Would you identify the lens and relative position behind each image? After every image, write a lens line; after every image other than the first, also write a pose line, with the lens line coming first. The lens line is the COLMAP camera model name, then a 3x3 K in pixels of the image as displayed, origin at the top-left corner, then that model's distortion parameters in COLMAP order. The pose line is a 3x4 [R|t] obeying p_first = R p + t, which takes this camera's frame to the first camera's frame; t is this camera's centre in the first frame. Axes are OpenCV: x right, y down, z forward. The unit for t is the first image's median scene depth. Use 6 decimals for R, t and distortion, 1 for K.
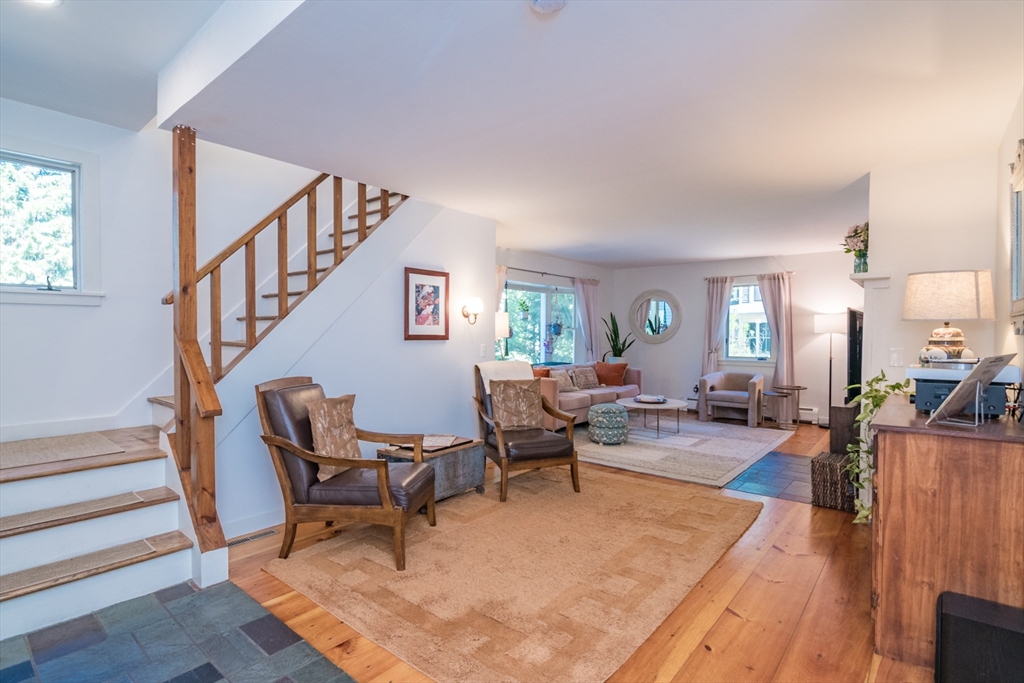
lens RADIAL K [[501.4, 0, 507.0], [0, 501.4, 346.9], [0, 0, 1]] dist [-0.014788, -0.000745]
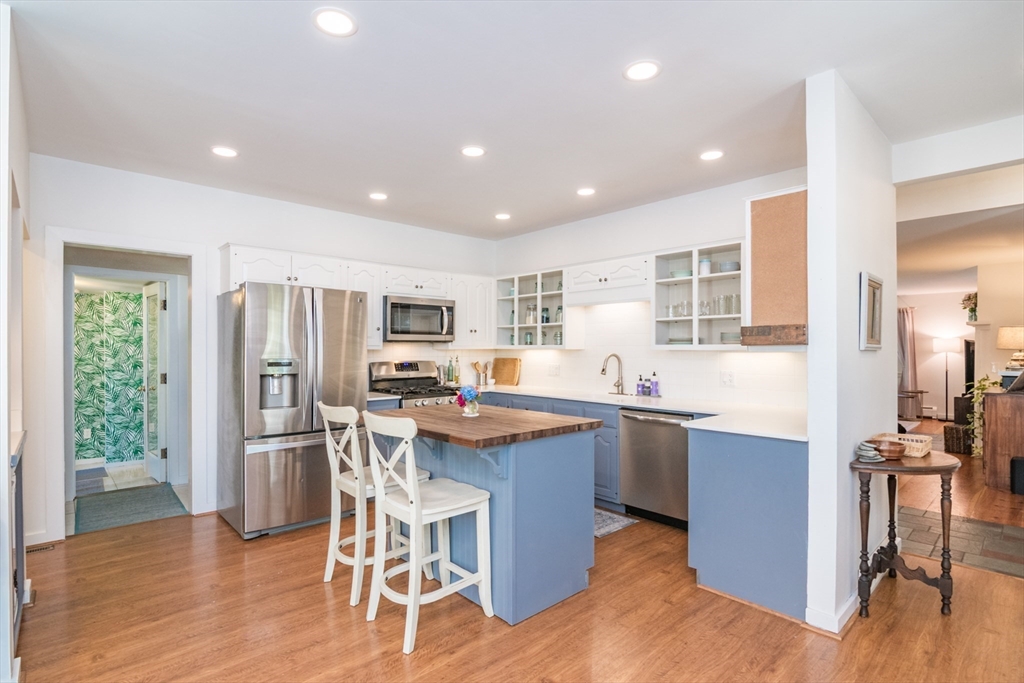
lens RADIAL K [[501.4, 0, 507.0], [0, 501.4, 346.9], [0, 0, 1]] dist [-0.014788, -0.000745]
pose [[0.991928, 0.002528, -0.126779, -0.780407], [-0.006120, 0.999591, -0.027949, 0.006631], [0.126656, 0.028499, 0.991537, -1.047916]]
